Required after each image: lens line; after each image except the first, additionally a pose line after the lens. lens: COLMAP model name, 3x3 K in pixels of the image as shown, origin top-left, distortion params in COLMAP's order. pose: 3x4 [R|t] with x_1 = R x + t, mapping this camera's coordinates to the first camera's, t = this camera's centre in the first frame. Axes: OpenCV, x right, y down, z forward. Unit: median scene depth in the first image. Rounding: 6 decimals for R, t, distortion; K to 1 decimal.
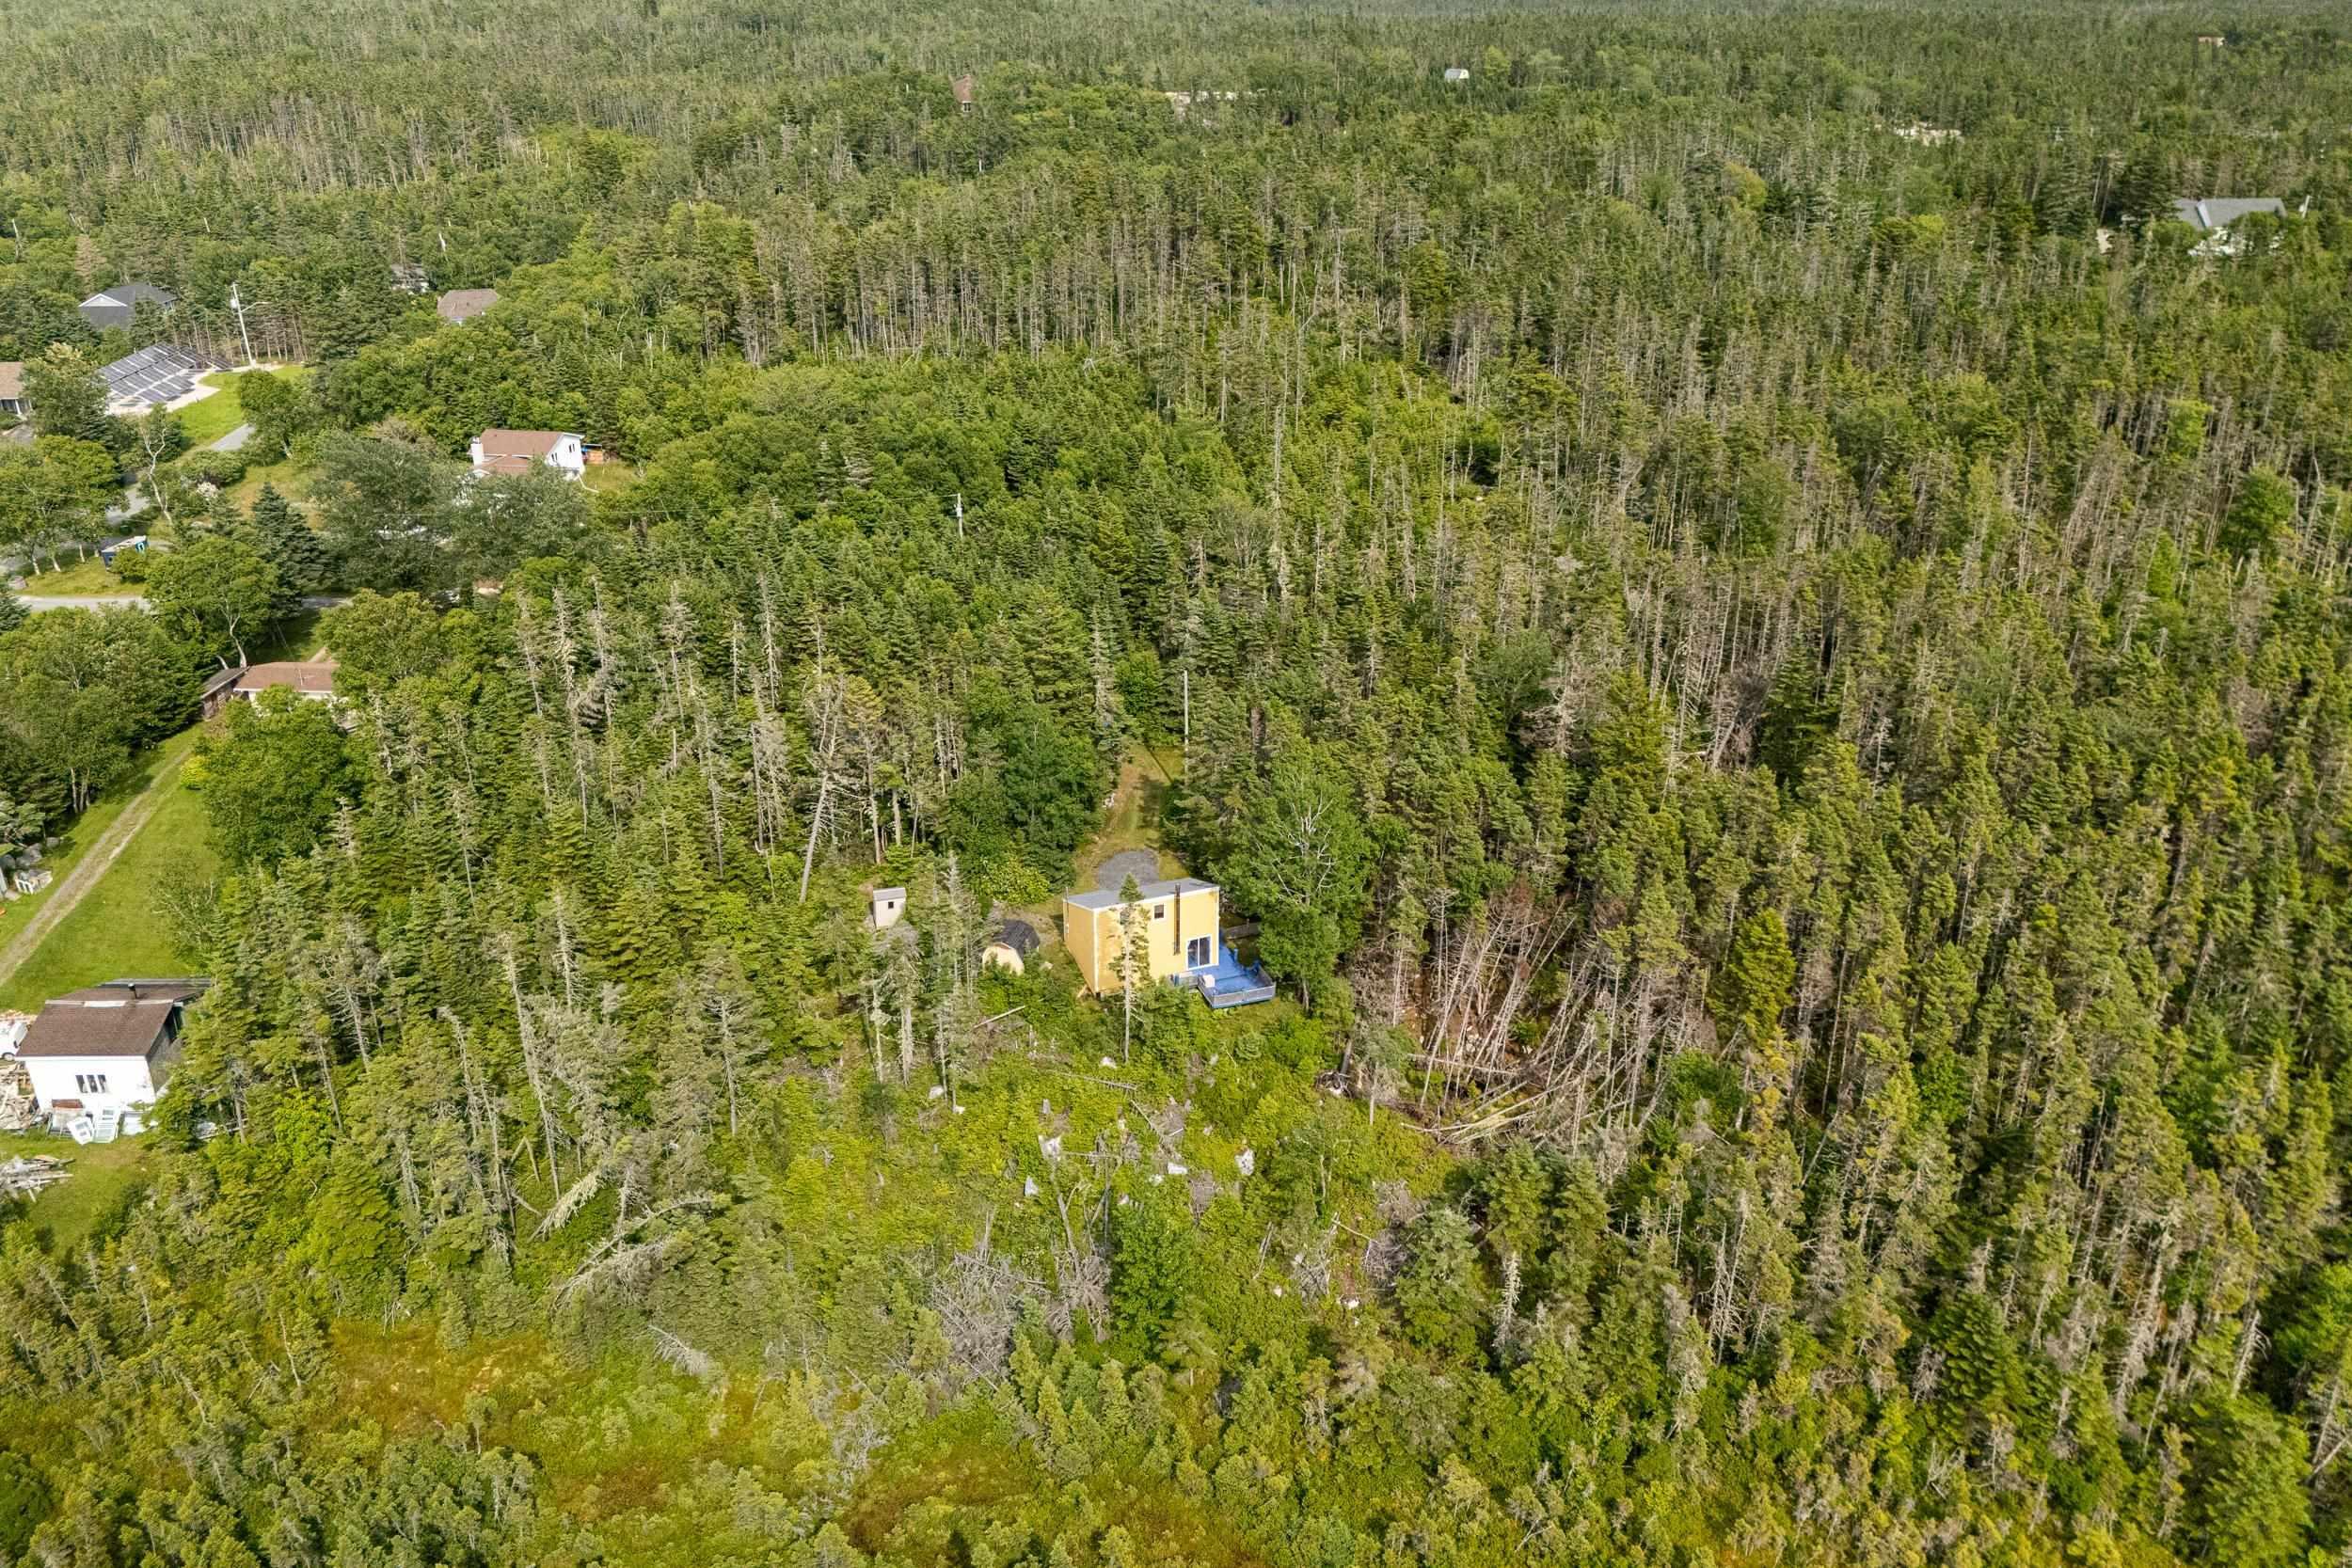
lens RADIAL K [[1725.9, 0, 1176.5], [0, 1725.9, 703.8], [0, 0, 1]] dist [0.083929, -0.083989]
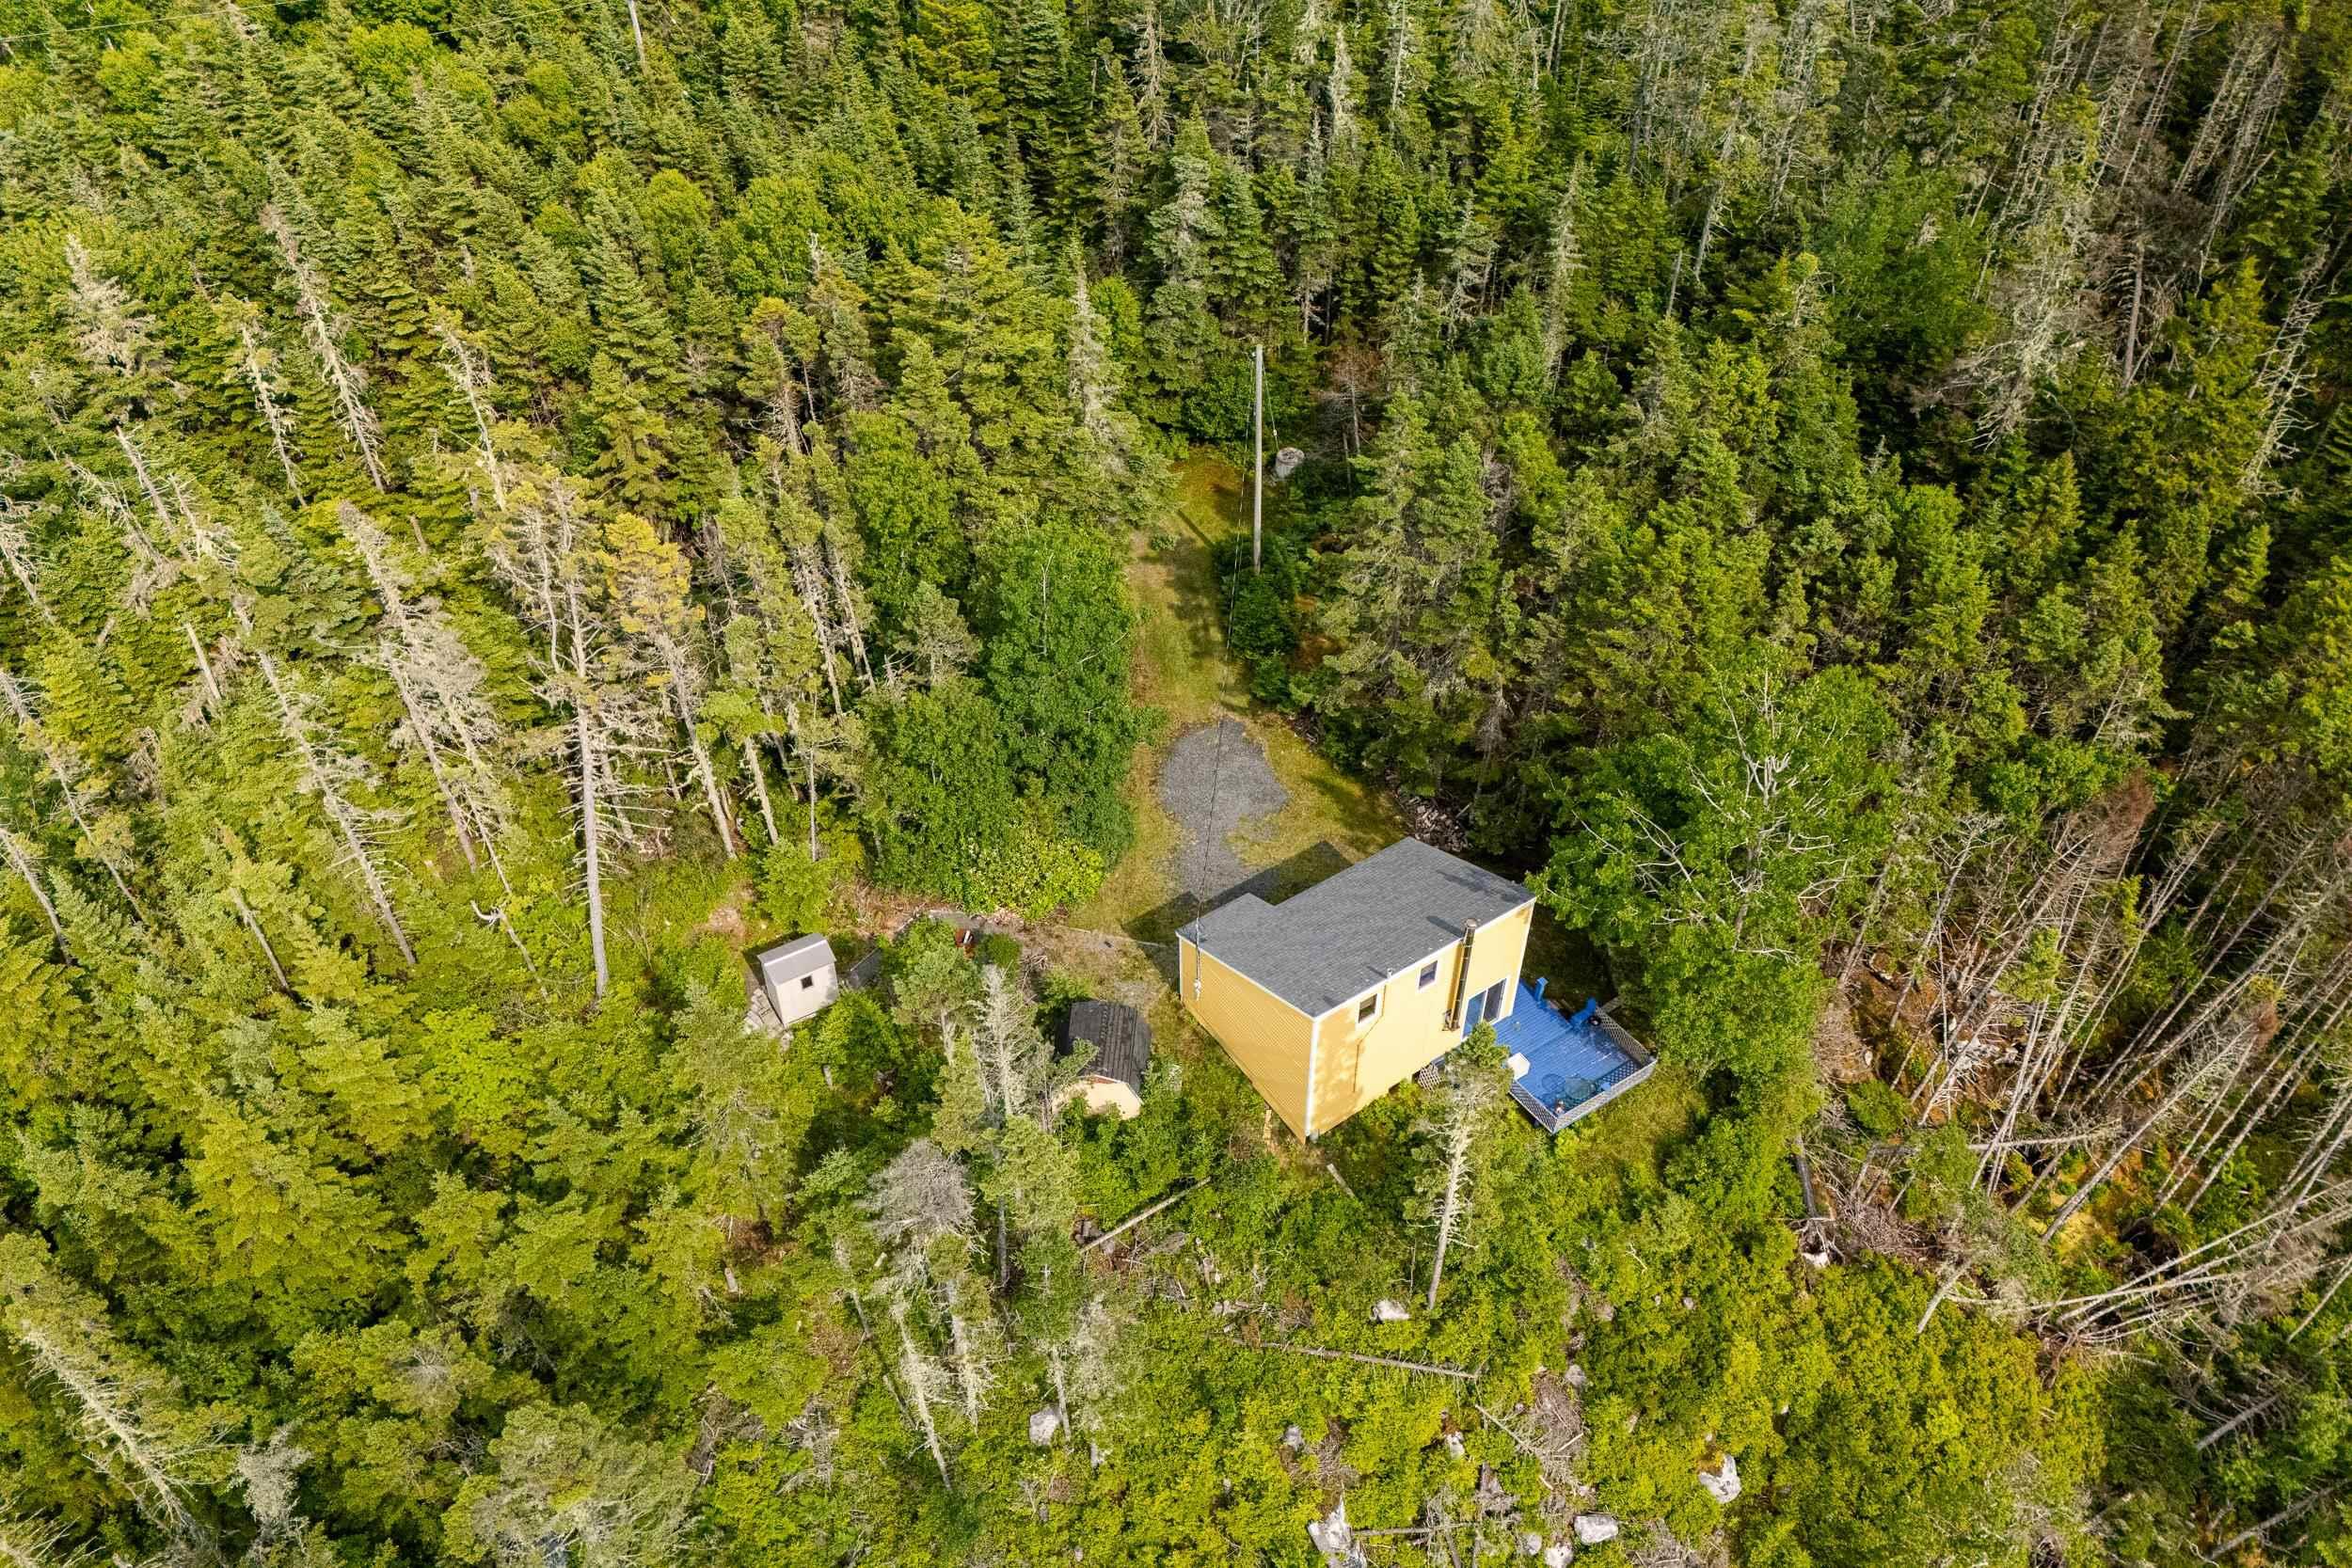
lens RADIAL K [[1739.2, 0, 1175.7], [0, 1739.2, 884.9], [0, 0, 1]] dist [0.104892, -0.099559]
pose [[0.970556, -0.181653, 0.158189, -0.147205], [0.102191, 0.905212, 0.412491, -0.105079], [-0.218125, -0.384180, 0.897122, 0.591333]]
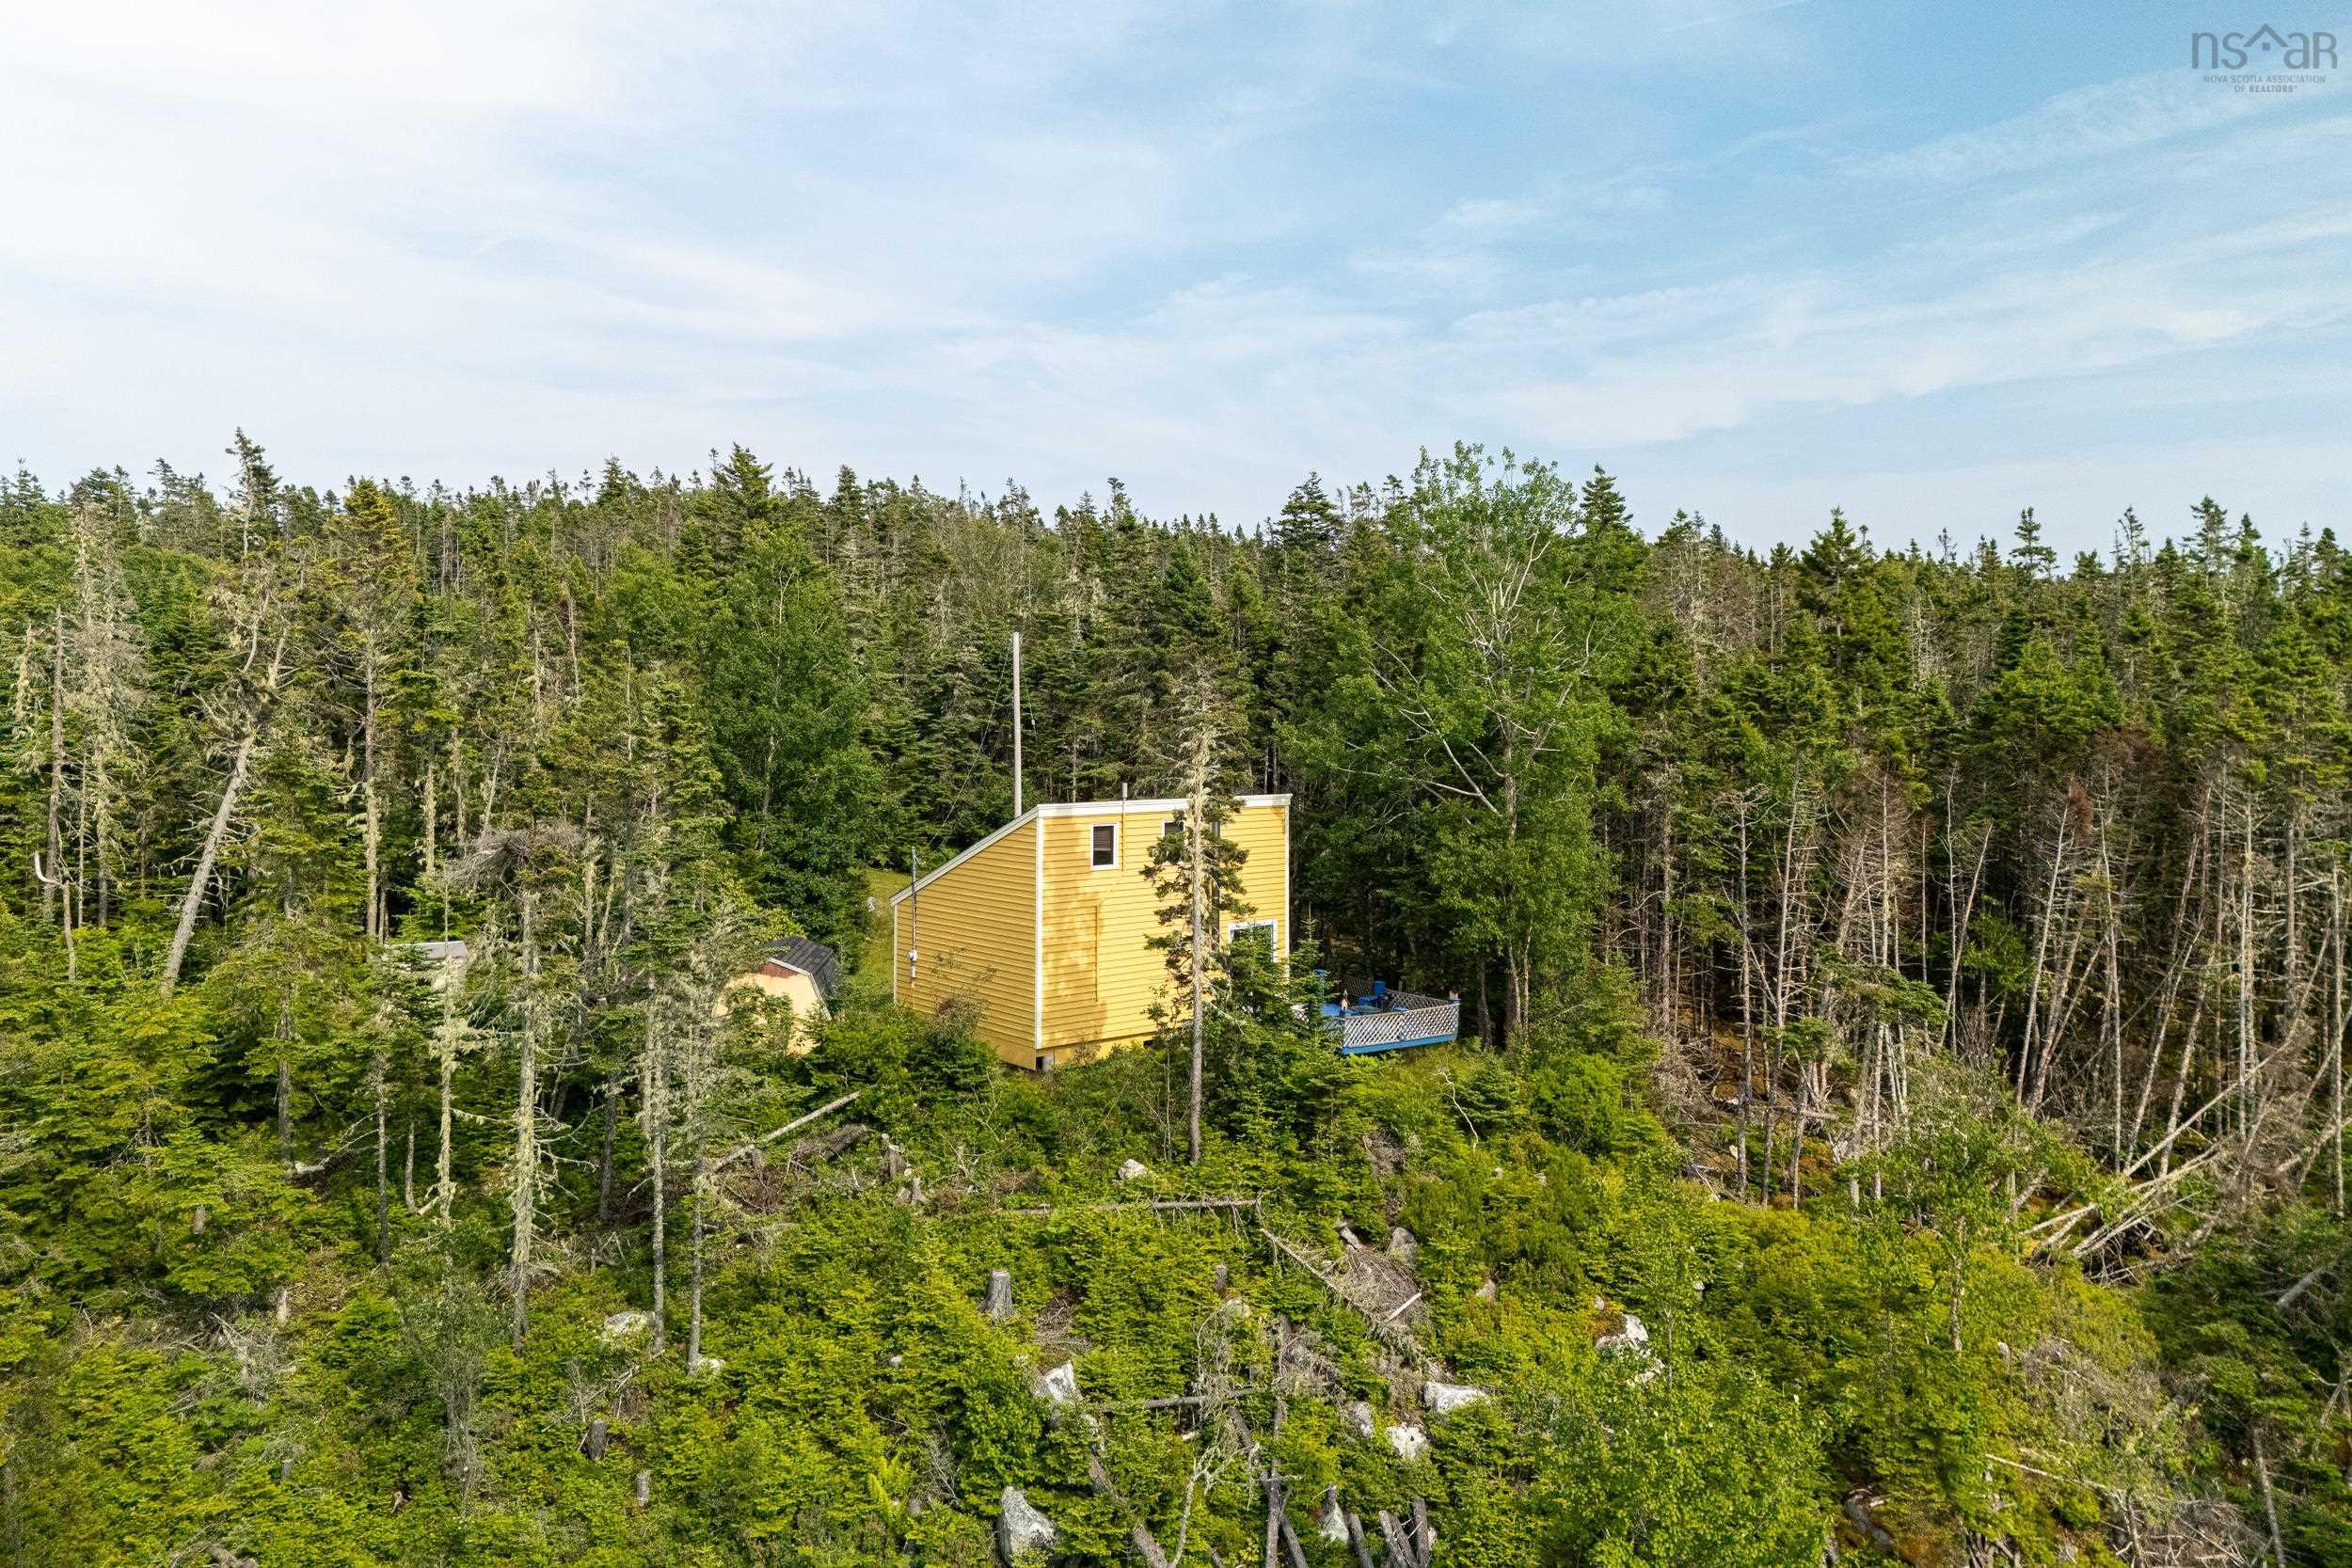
lens RADIAL K [[1725.9, 0, 1176.5], [0, 1725.9, 703.8], [0, 0, 1]] dist [0.083929, -0.083989]
pose [[0.948541, -0.003093, 0.316640, -0.138093], [0.126583, 0.920284, -0.370207, 0.240341], [-0.290254, 0.391238, 0.873319, 0.623177]]
